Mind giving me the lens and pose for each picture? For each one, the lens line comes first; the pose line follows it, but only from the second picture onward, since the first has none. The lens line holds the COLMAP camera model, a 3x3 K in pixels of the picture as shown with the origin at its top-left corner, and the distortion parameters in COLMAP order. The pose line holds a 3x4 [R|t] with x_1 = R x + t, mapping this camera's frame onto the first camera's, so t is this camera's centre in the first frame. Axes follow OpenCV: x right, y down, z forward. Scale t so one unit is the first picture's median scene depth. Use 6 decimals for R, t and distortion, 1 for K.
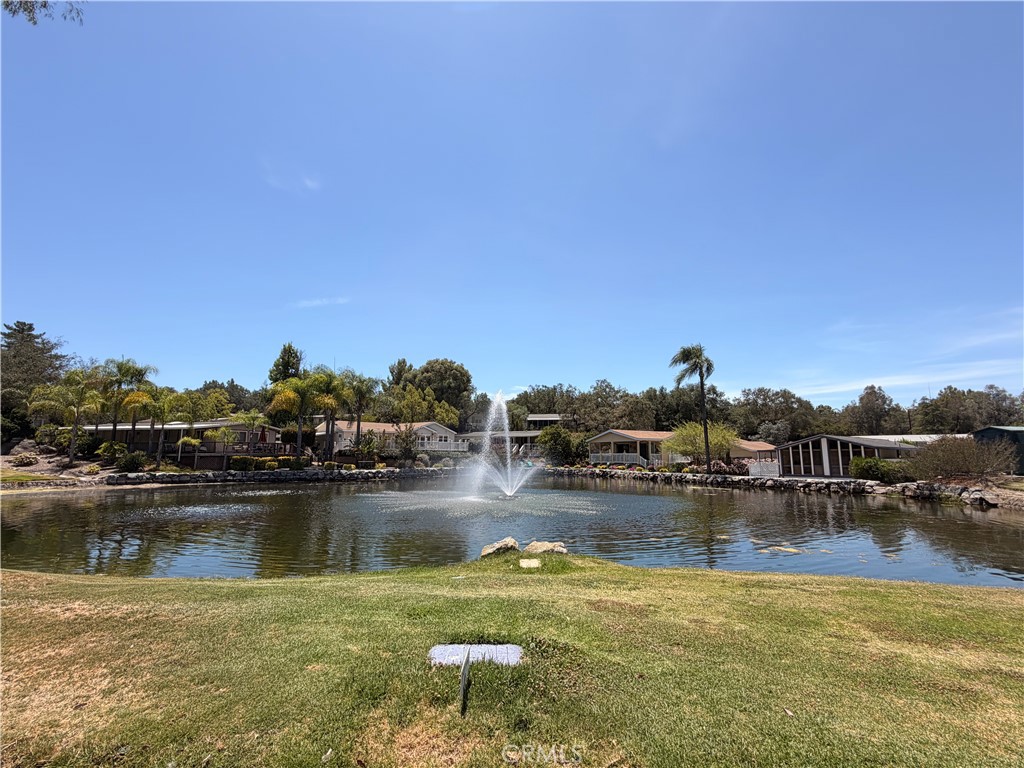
lens RADIAL K [[488.1, 0, 516.7], [0, 488.1, 380.3], [0, 0, 1]] dist [-0.002099, -0.000322]
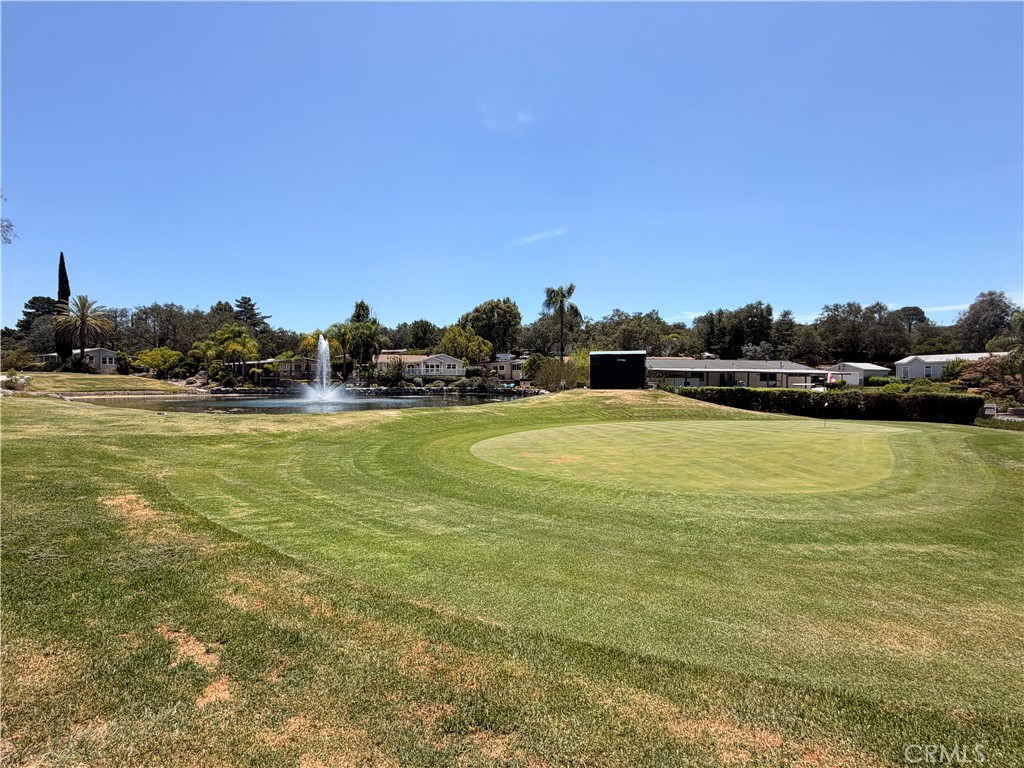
lens RADIAL K [[488.1, 0, 516.3], [0, 488.1, 381.9], [0, 0, 1]] dist [-0.002099, -0.000322]
pose [[0.903063, -0.001137, -0.429506, 0.614683], [0.066888, 0.988168, 0.138021, -0.008887], [0.424267, -0.153370, 0.892454, -0.111886]]
